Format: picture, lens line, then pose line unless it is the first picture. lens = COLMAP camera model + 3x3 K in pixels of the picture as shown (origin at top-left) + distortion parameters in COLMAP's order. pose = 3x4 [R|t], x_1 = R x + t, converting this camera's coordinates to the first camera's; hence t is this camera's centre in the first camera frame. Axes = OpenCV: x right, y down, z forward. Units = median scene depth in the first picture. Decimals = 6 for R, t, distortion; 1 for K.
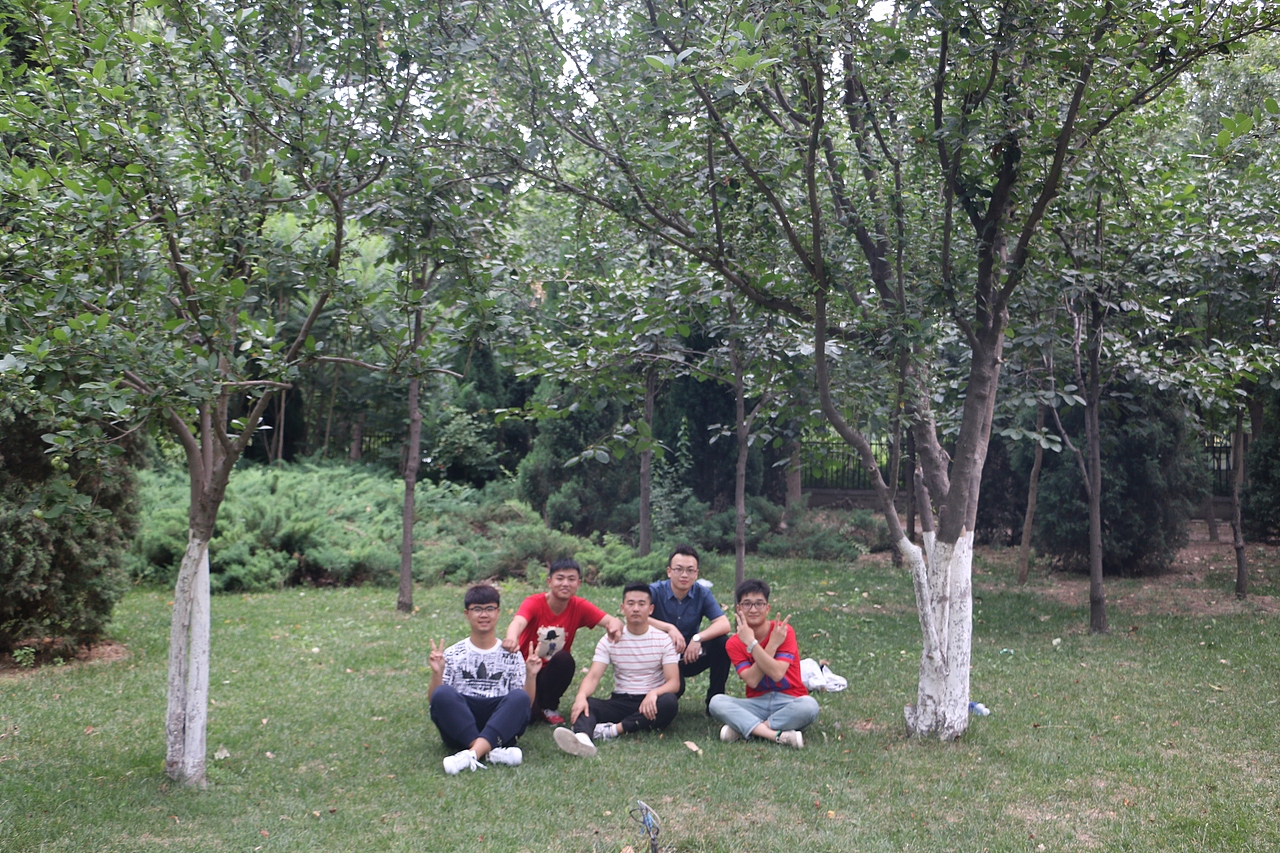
lens RADIAL K [[1420.0, 0, 640.7], [0, 1420.0, 426.7], [0, 0, 1]] dist [0.001491, 0.000000]
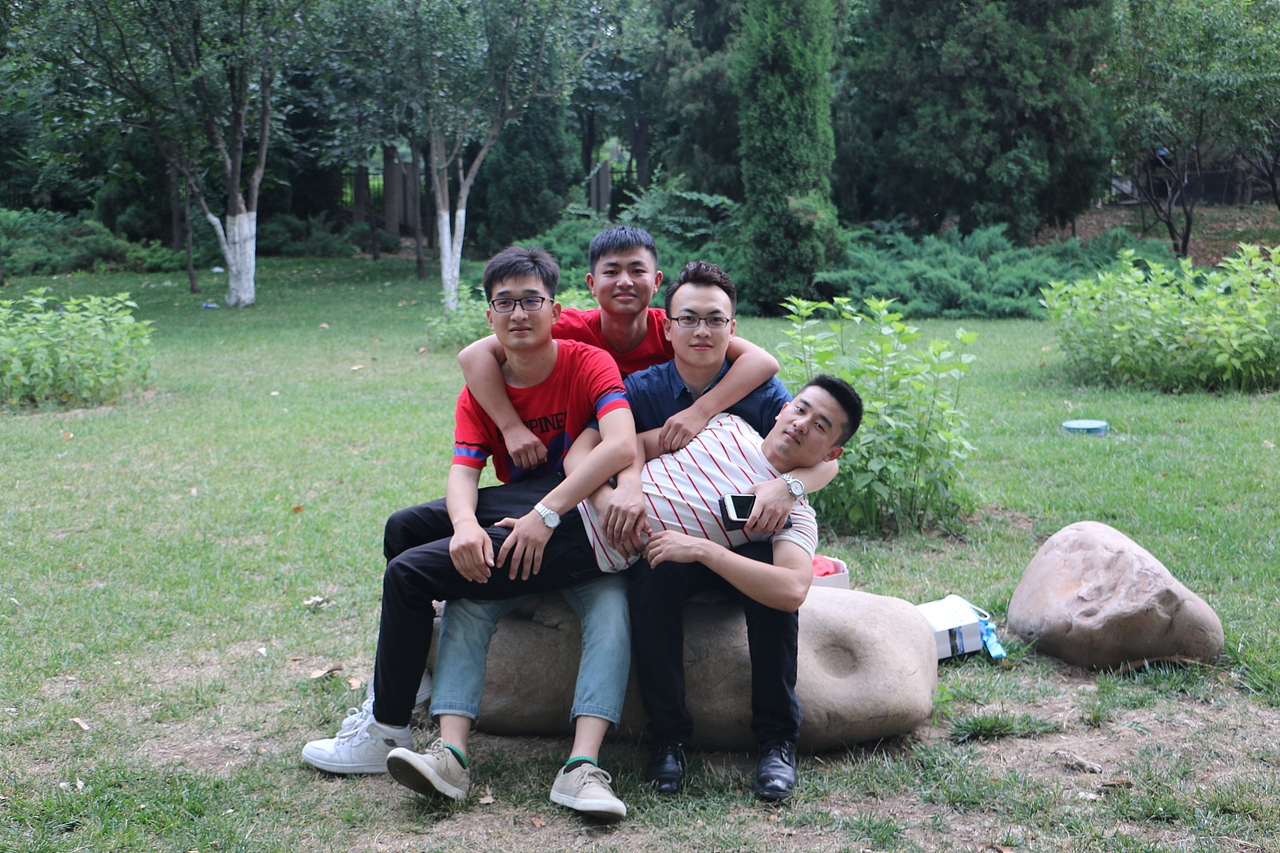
lens RADIAL K [[1596.7, 0, 640.1], [0, 1596.7, 425.9], [0, 0, 1]] dist [0.043002, 0.000000]
pose [[0.984690, -0.053678, 0.165846, 0.189620], [0.025474, 0.985505, 0.167720, 0.000600], [-0.172445, -0.160928, 0.971784, -0.728580]]
